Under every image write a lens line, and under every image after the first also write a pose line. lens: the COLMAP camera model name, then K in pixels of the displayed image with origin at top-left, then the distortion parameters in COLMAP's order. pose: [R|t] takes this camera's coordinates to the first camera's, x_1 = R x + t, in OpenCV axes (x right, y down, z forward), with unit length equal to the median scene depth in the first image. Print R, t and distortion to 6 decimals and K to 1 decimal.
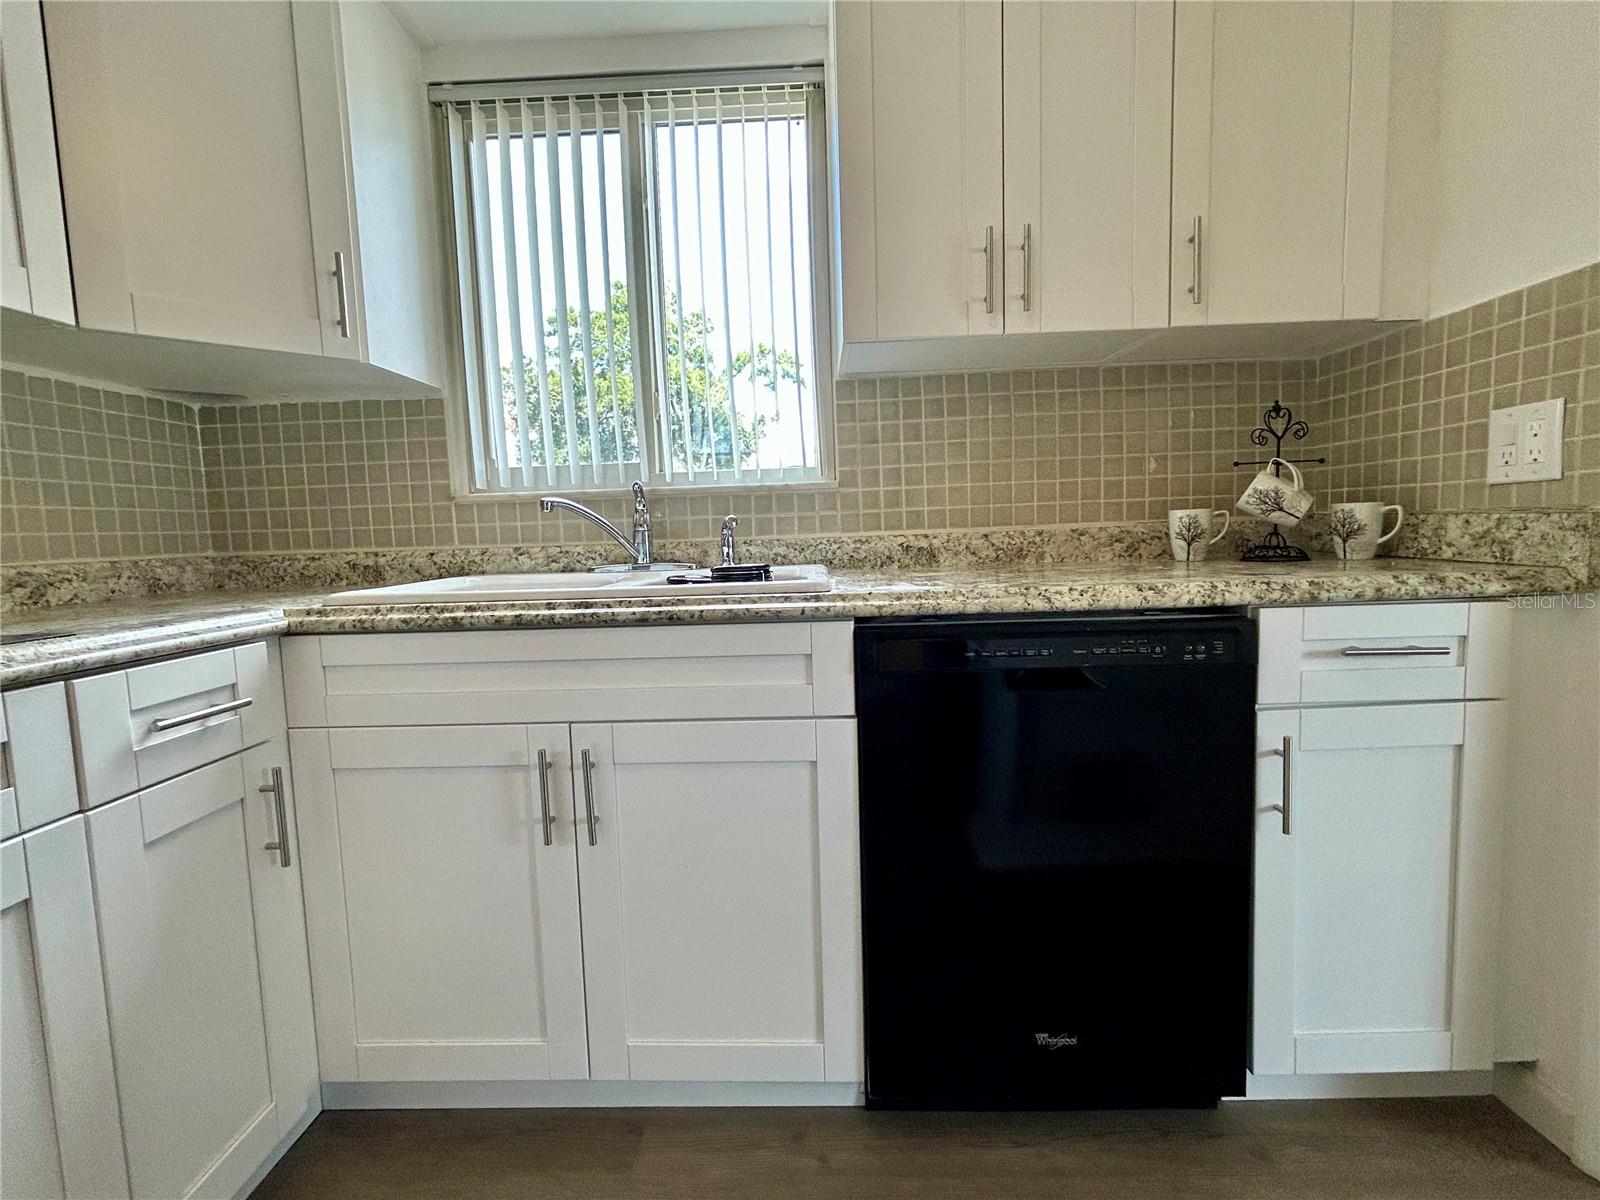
lens RADIAL K [[764.2, 0, 792.2], [0, 764.2, 596.0], [0, 0, 1]] dist [-0.003095, 0.001219]
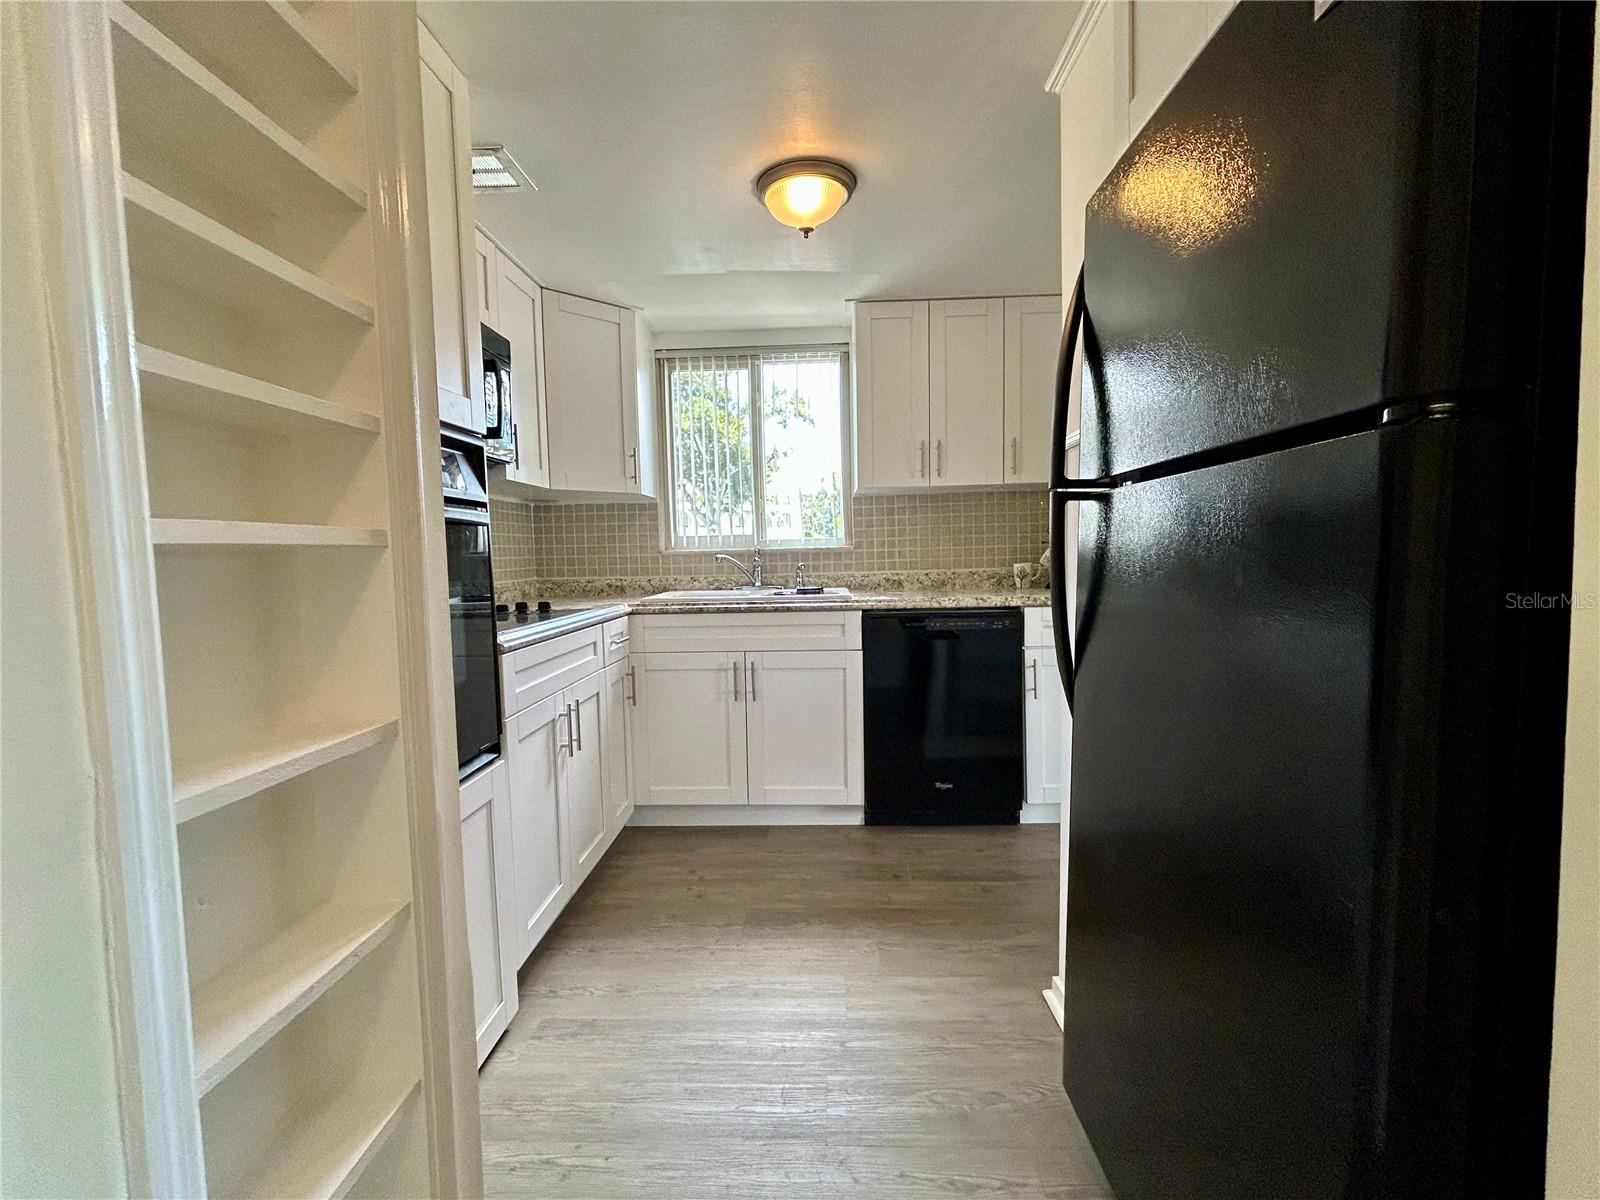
lens RADIAL K [[713.5, 0, 795.3], [0, 713.5, 603.0], [0, 0, 1]] dist [0.001652, 0.000185]
pose [[0.999920, 0.011700, -0.004737, -0.103239], [-0.011775, 0.999802, -0.016057, 0.038910], [0.004548, 0.016112, 0.999860, -1.091780]]
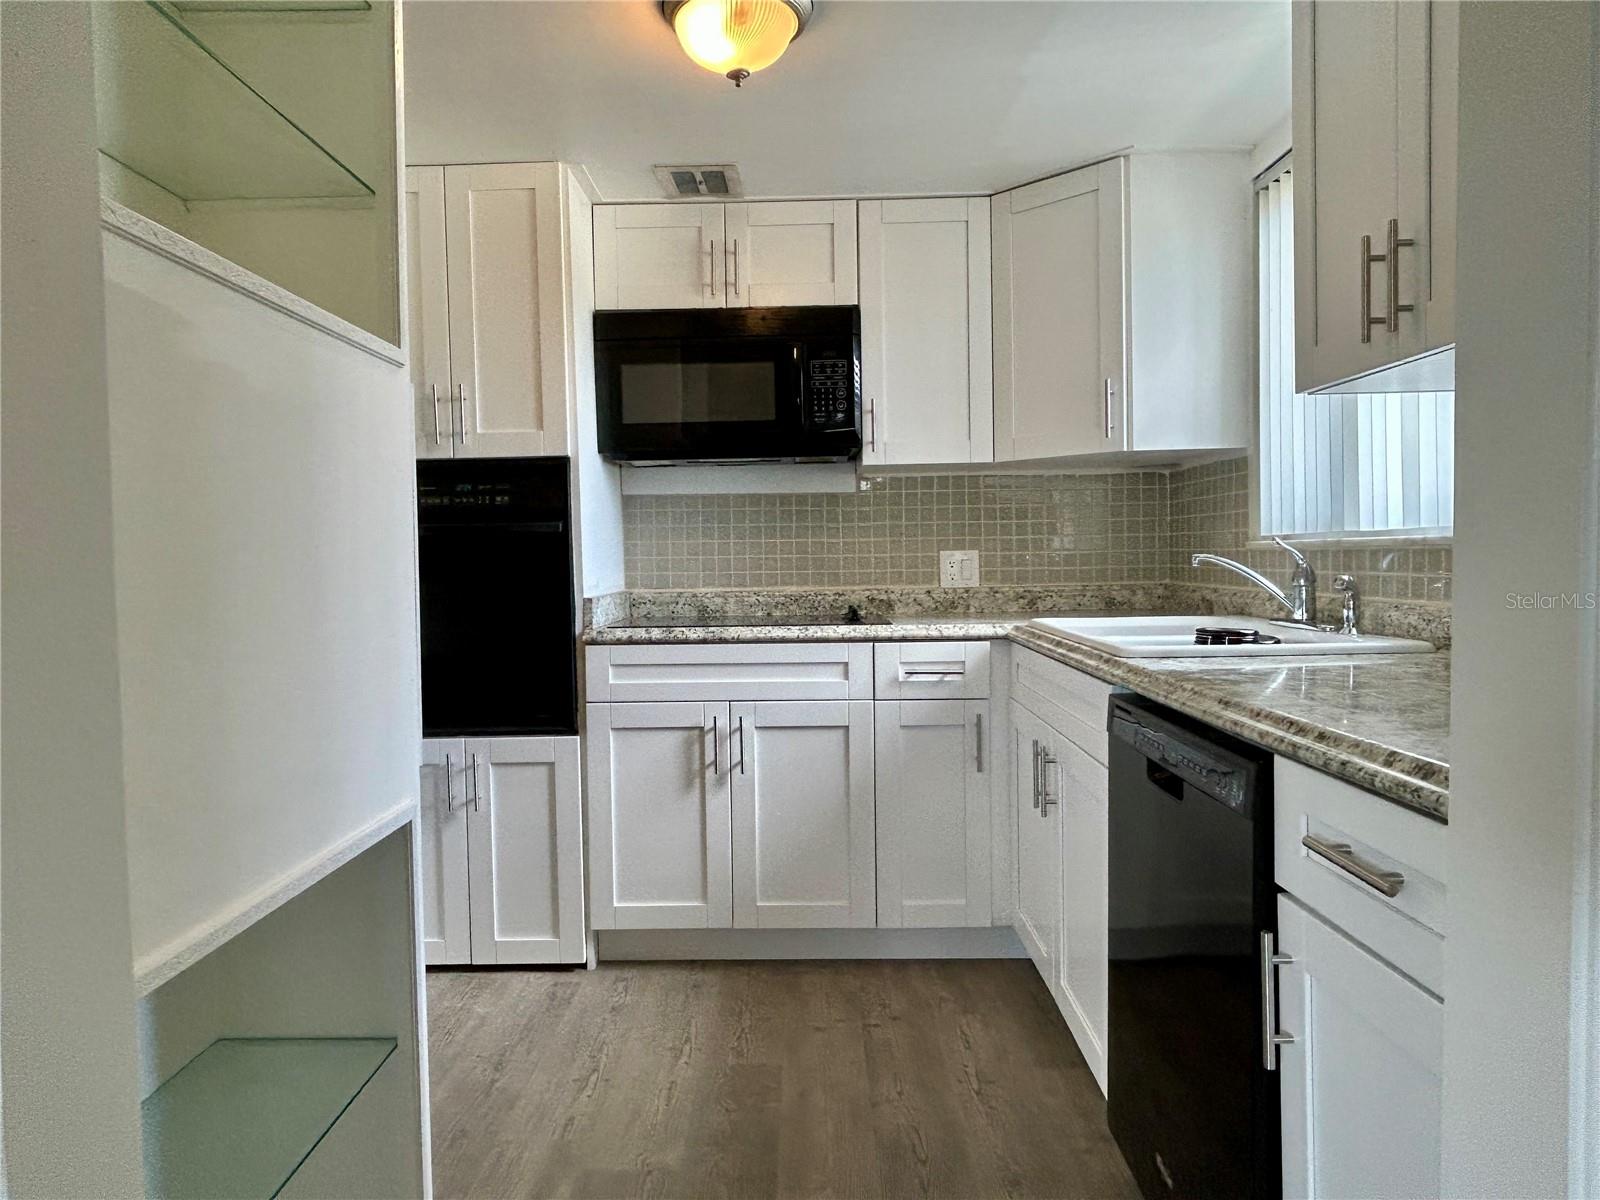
lens RADIAL K [[1021.9, 0, 791.8], [0, 1021.9, 593.6], [0, 0, 1]] dist [0.009454, -0.000679]
pose [[0.018884, 0.069227, -0.997422, 1.296962], [-0.072132, 0.995095, 0.067700, -0.139970], [0.997216, 0.070668, 0.023785, 0.396260]]
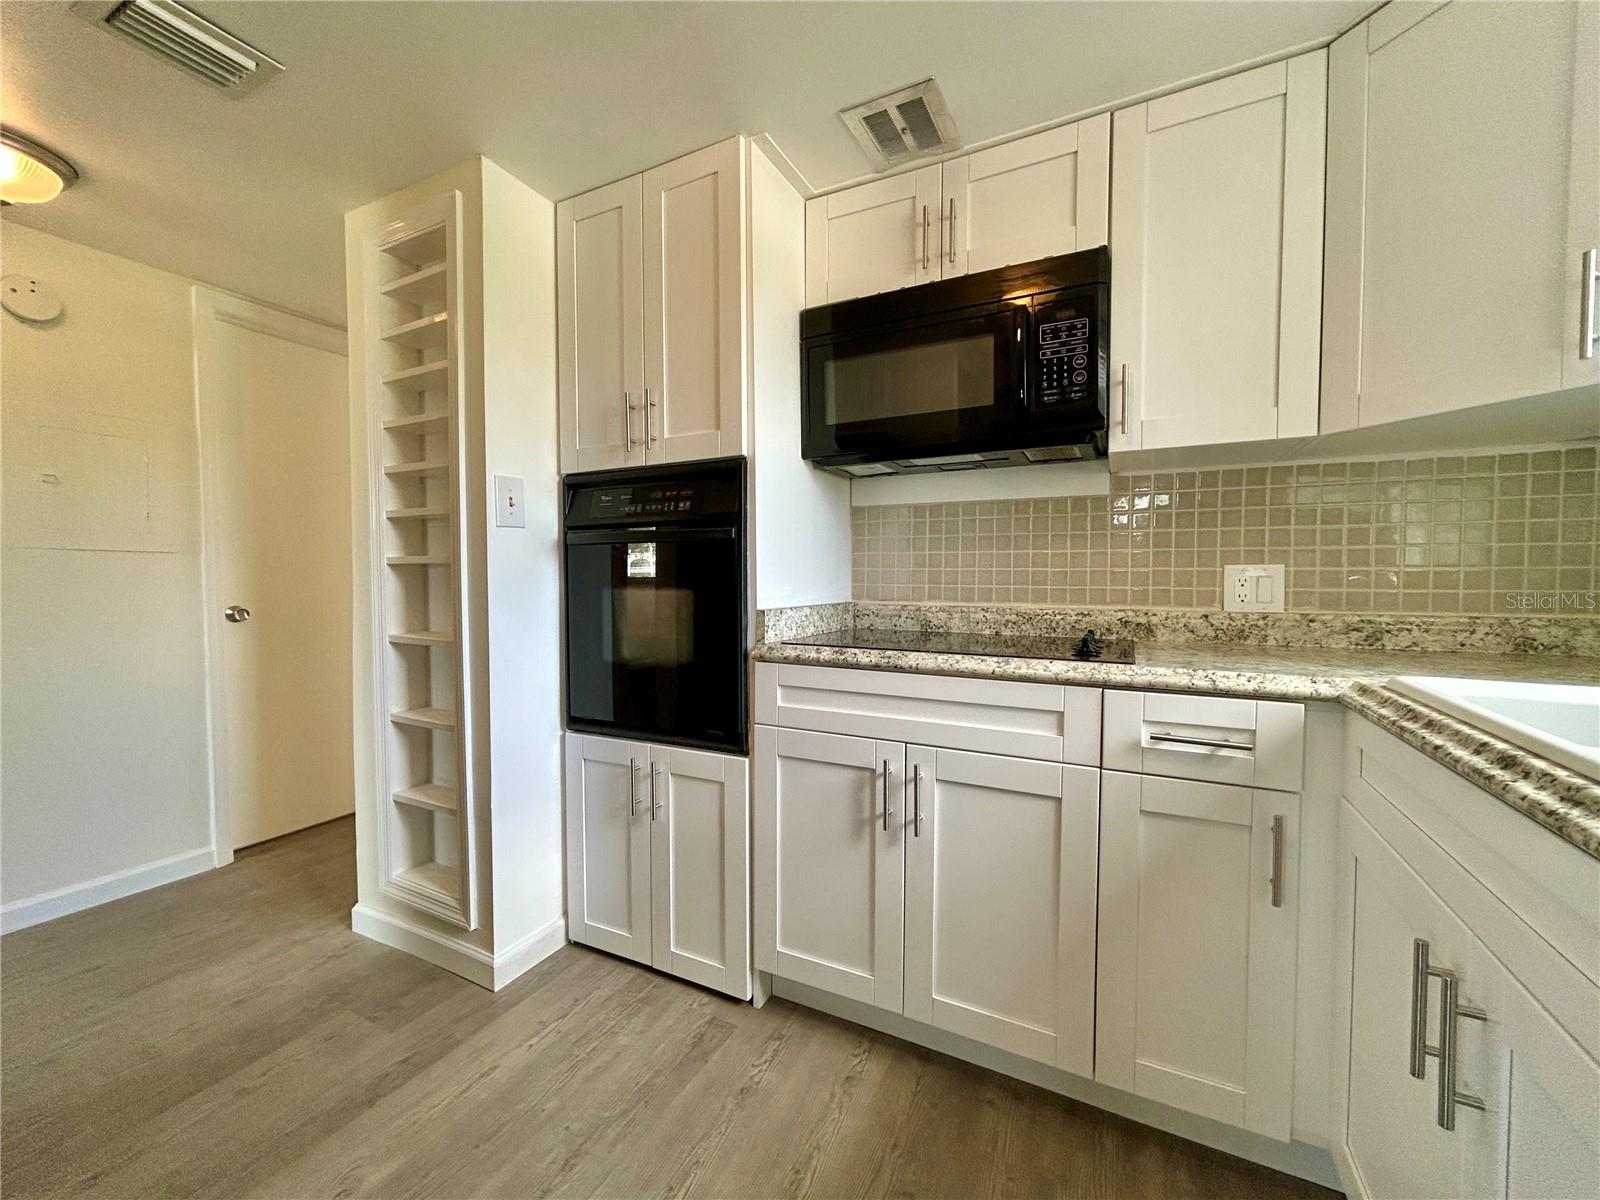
lens RADIAL K [[643.6, 0, 795.6], [0, 643.6, 598.5], [0, 0, 1]] dist [-0.001124, 0.000610]
pose [[-0.429134, 0.065255, -0.900881, 0.361851], [-0.065571, 0.992505, 0.103126, -0.112604], [0.900858, 0.103326, -0.421639, 0.577959]]
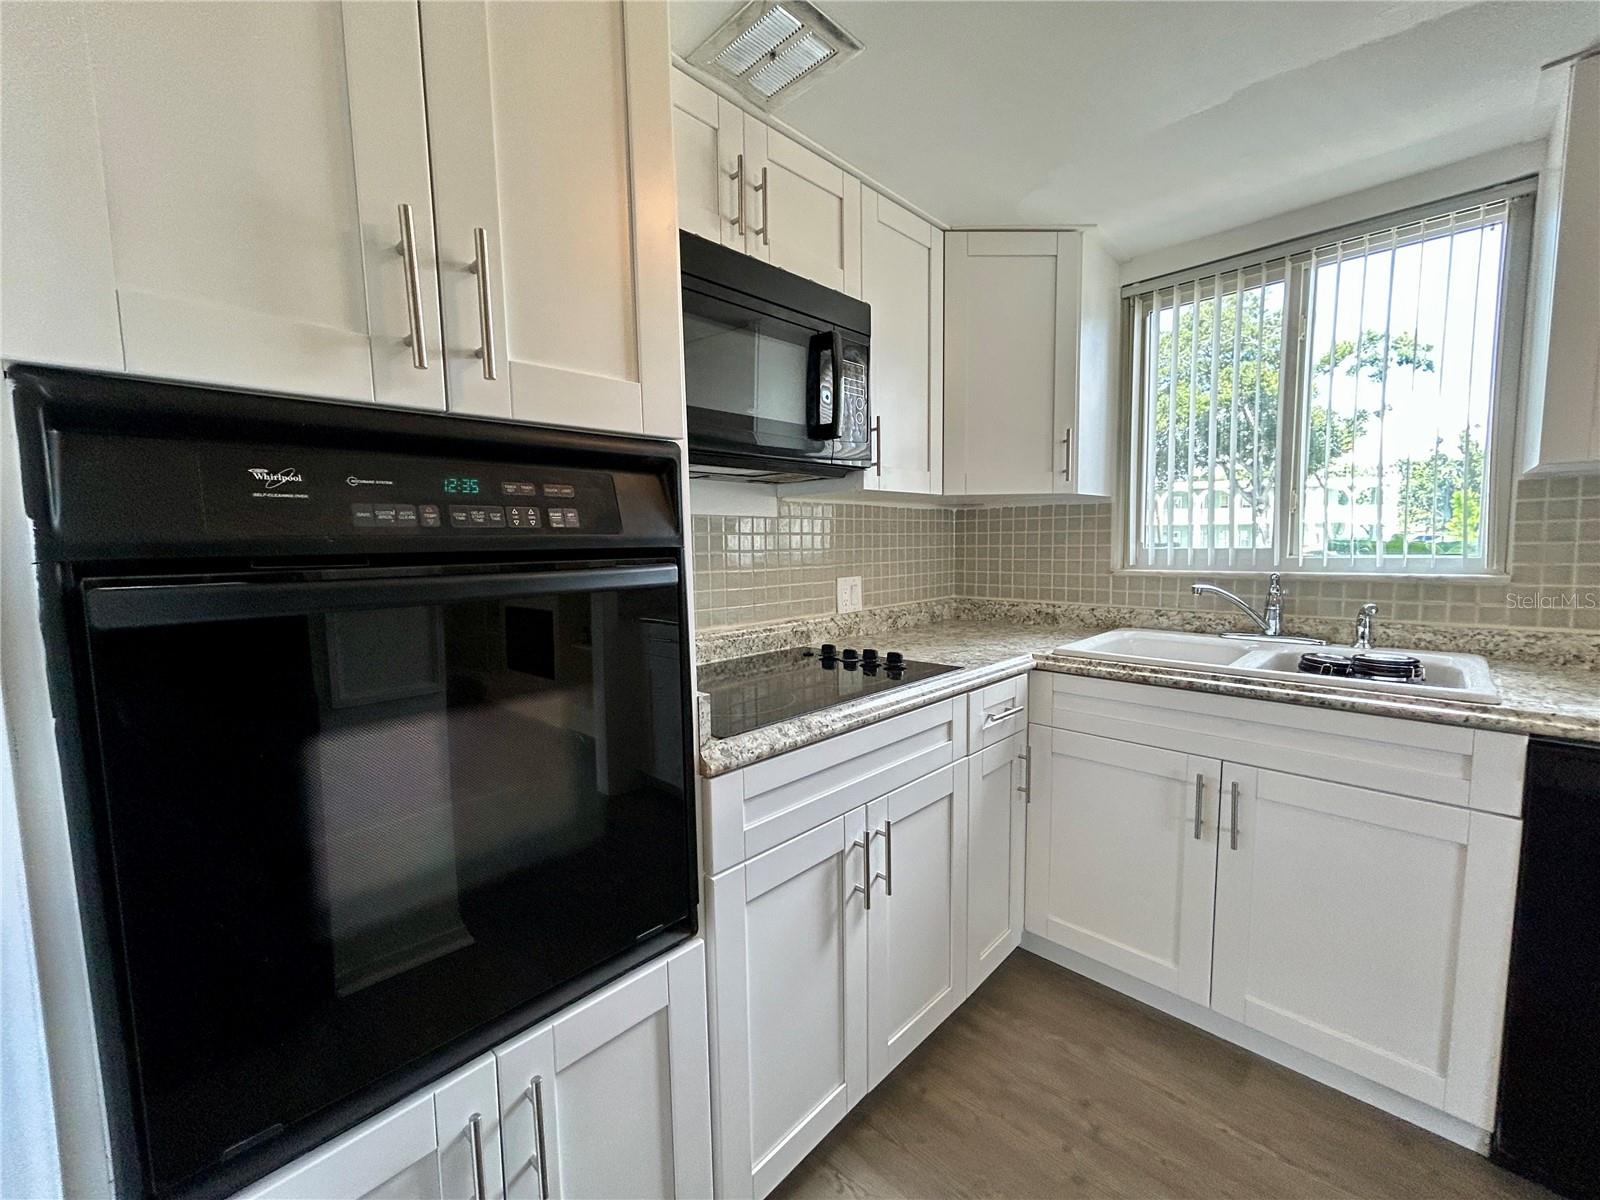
lens RADIAL K [[643.6, 0, 795.7], [0, 643.6, 598.9], [0, 0, 1]] dist [-0.001124, 0.000610]
pose [[0.735313, 0.080986, -0.672871, -0.078810], [-0.068517, 0.996631, 0.045077, -0.115693], [0.674255, 0.012957, 0.738385, -0.372793]]
